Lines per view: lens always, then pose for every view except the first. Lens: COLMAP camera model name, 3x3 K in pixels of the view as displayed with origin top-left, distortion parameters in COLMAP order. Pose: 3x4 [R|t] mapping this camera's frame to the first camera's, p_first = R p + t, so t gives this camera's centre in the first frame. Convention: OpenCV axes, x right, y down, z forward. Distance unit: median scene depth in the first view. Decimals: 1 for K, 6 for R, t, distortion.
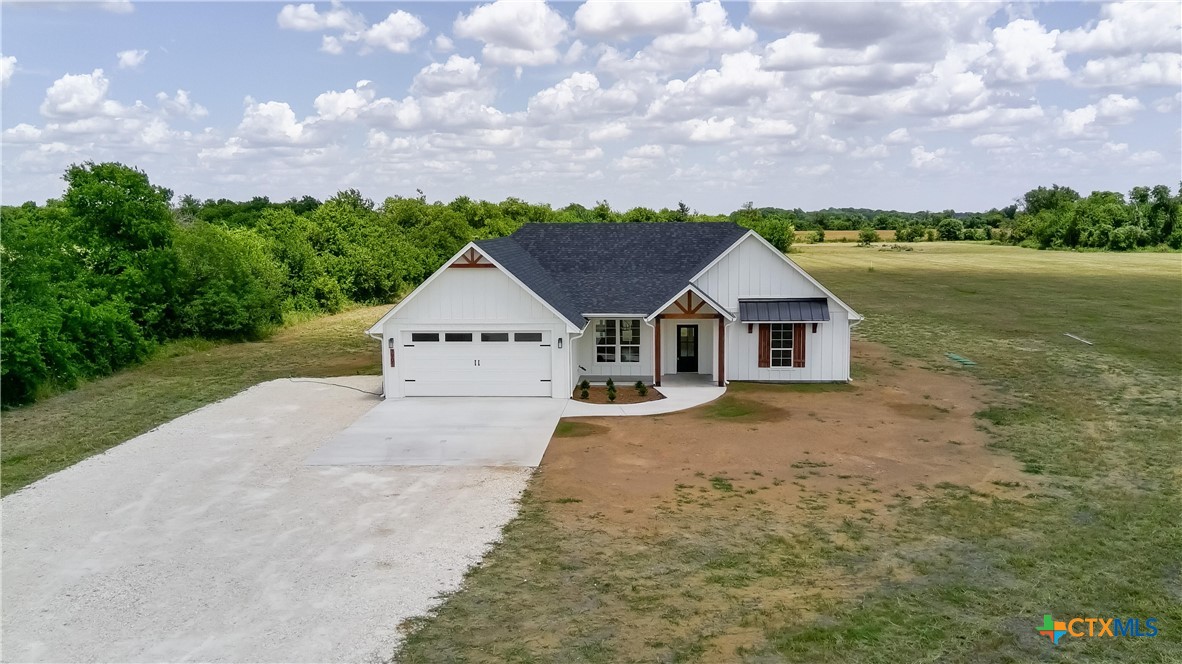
lens RADIAL K [[966.2, 0, 575.2], [0, 966.2, 396.9], [0, 0, 1]] dist [0.143009, -0.228012]
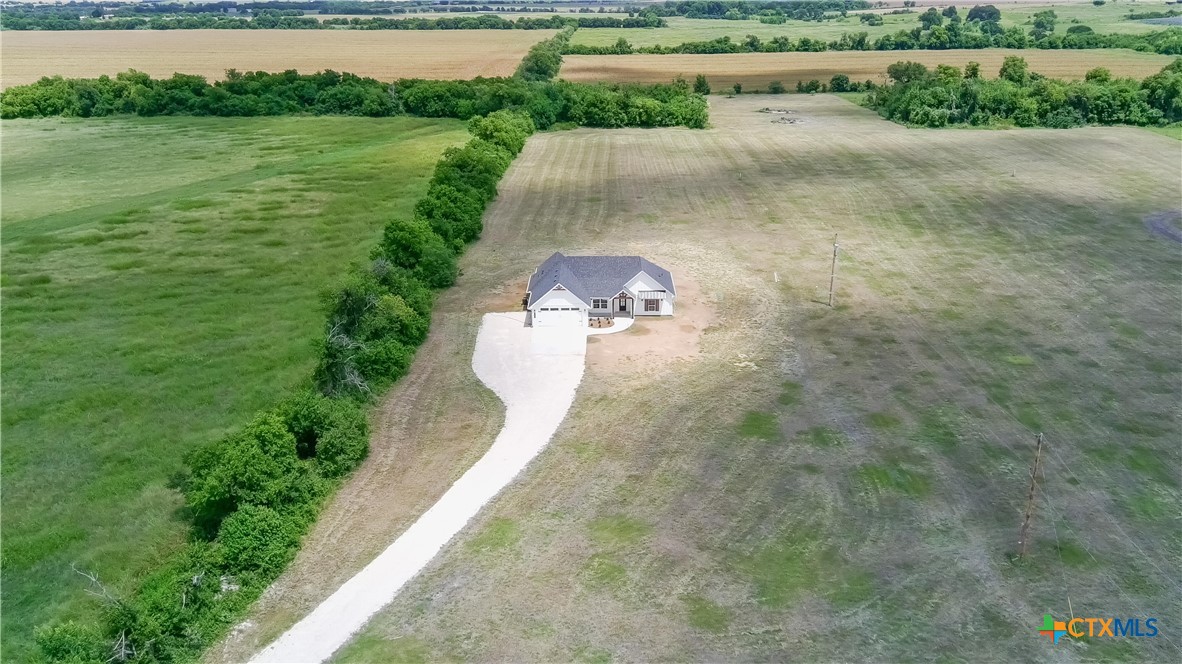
lens RADIAL K [[966.2, 0, 575.2], [0, 966.2, 396.9], [0, 0, 1]] dist [0.143009, -0.228012]
pose [[0.998476, -0.025096, 0.049155, -0.096733], [0.013512, 0.974686, 0.223168, -0.224528], [-0.053511, -0.222163, 0.973540, -1.026267]]
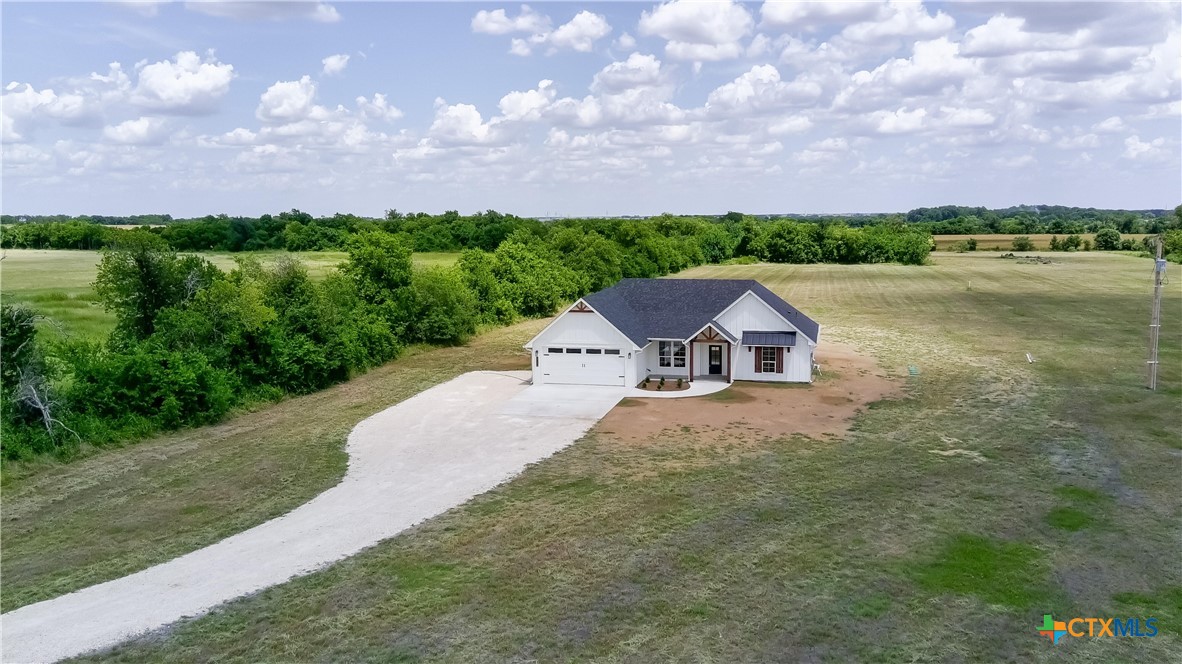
lens RADIAL K [[966.2, 0, 575.2], [0, 966.2, 396.9], [0, 0, 1]] dist [0.143009, -0.228012]
pose [[0.984395, 0.033019, -0.172845, 0.083948], [-0.032192, 0.999453, 0.007586, 0.004197], [0.173001, -0.001903, 0.984920, -0.327581]]
